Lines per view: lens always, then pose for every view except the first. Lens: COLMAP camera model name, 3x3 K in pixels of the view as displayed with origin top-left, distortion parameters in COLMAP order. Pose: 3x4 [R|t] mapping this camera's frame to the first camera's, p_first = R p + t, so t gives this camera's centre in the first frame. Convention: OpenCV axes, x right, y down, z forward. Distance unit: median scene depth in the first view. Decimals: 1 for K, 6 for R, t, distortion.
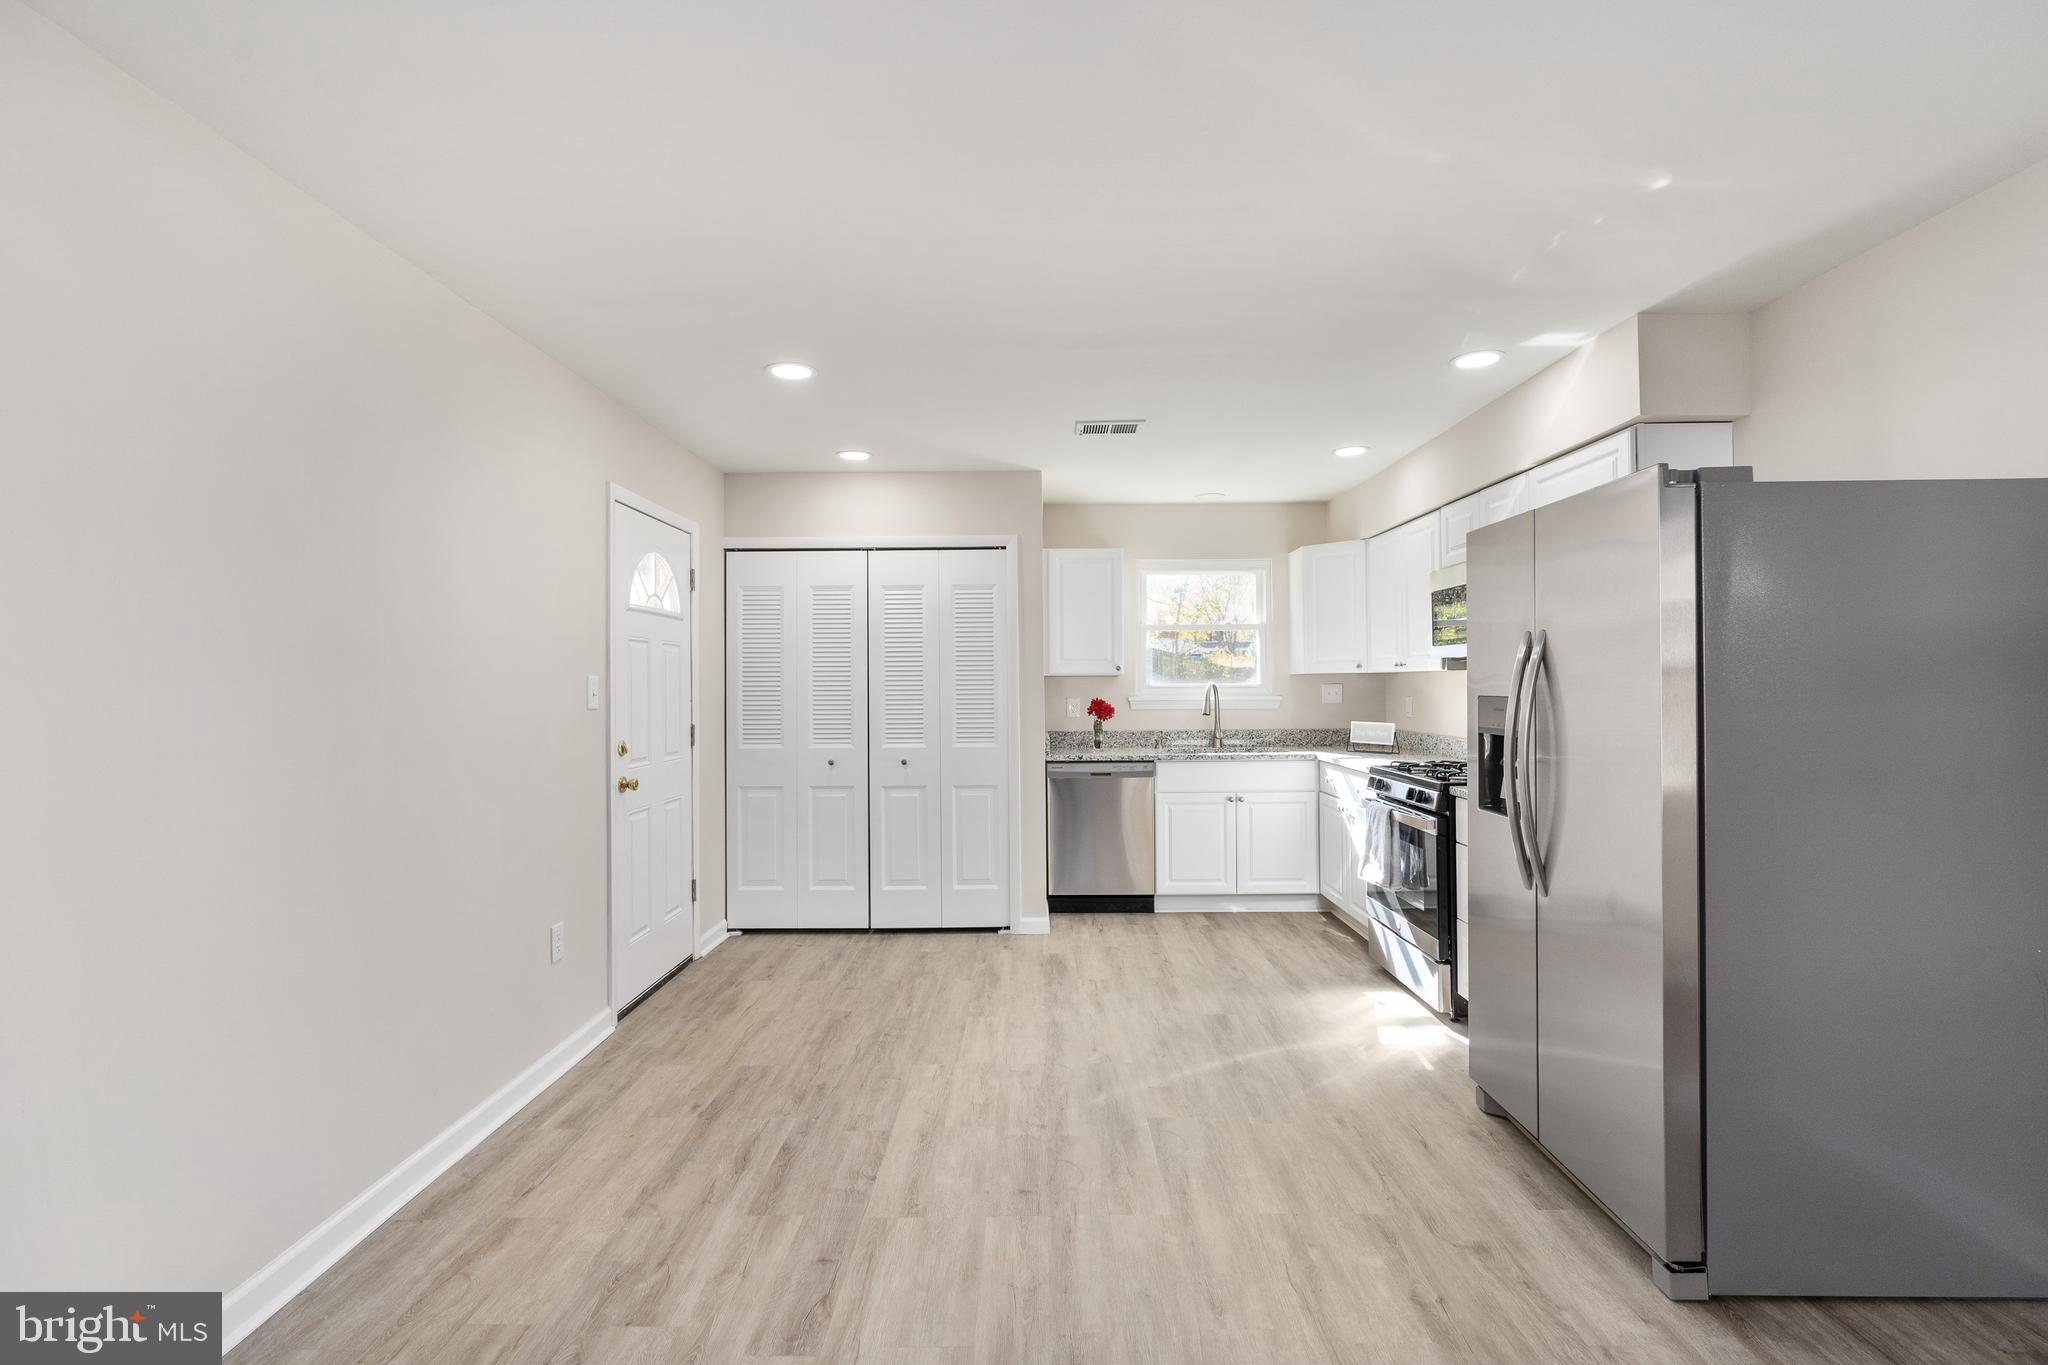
lens RADIAL K [[935.6, 0, 1045.0], [0, 935.6, 680.9], [0, 0, 1]] dist [-0.012767, 0.006070]
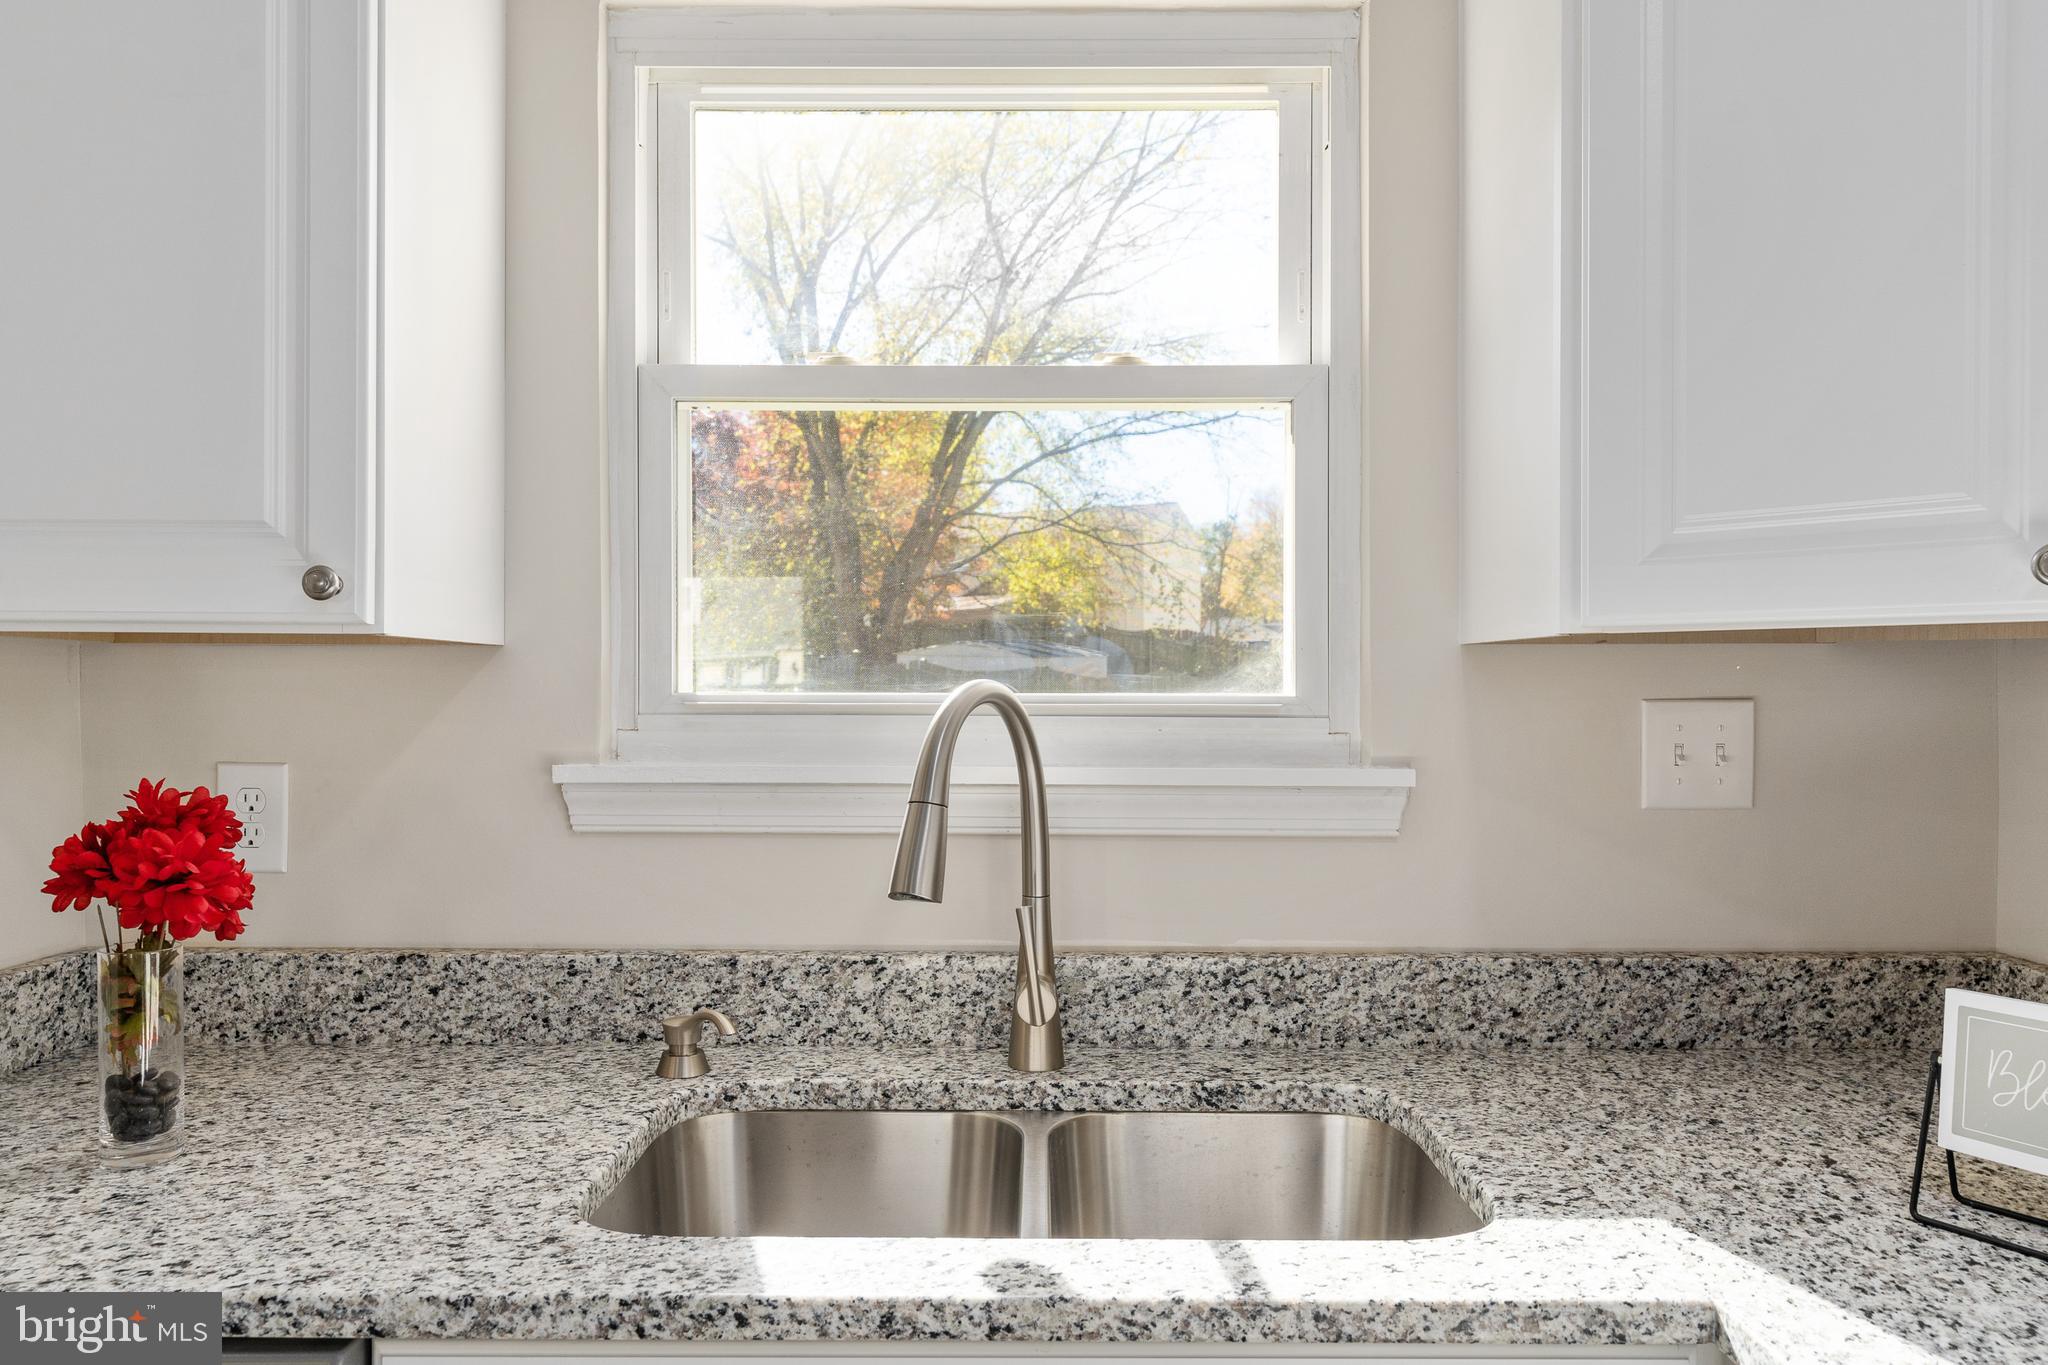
lens RADIAL K [[1413.1, 0, 1017.0], [0, 1413.1, 682.0], [0, 0, 1]] dist [-0.002923, -0.002173]
pose [[0.999810, 0.008089, -0.017730, 0.246920], [-0.008111, 0.999966, -0.001167, 0.001865], [0.017720, 0.001311, 0.999842, 0.986519]]
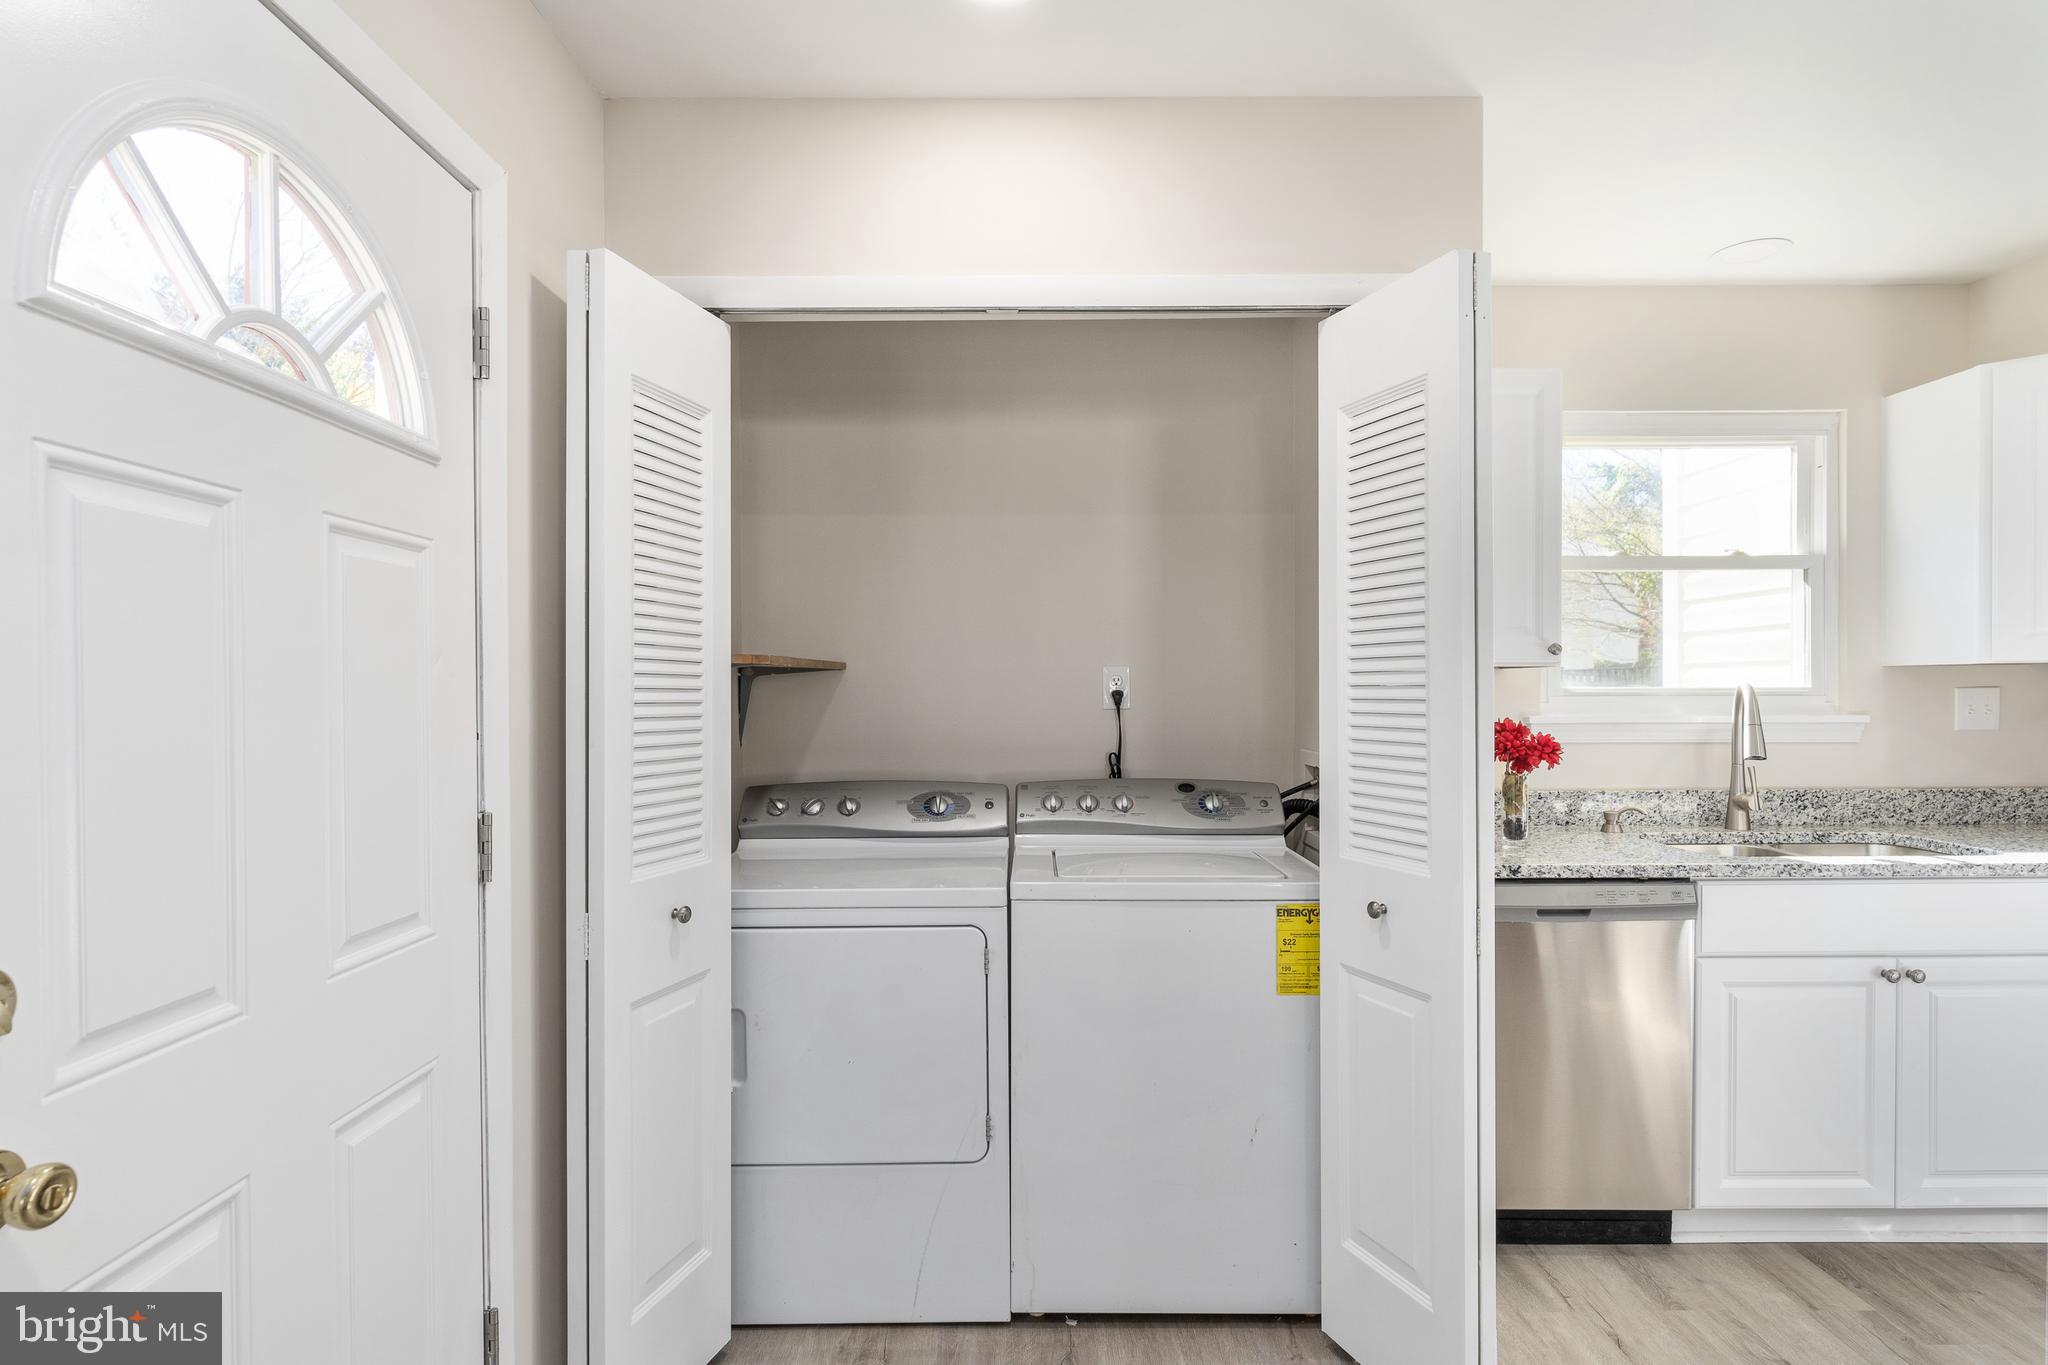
lens RADIAL K [[1046.8, 0, 1025.6], [0, 1046.8, 687.0], [0, 0, 1]] dist [0.000559, -0.001532]
pose [[0.999781, -0.000419, -0.020920, -0.191217], [0.000358, 0.999996, -0.002939, 0.006264], [0.020921, 0.002931, 0.999777, 0.657654]]
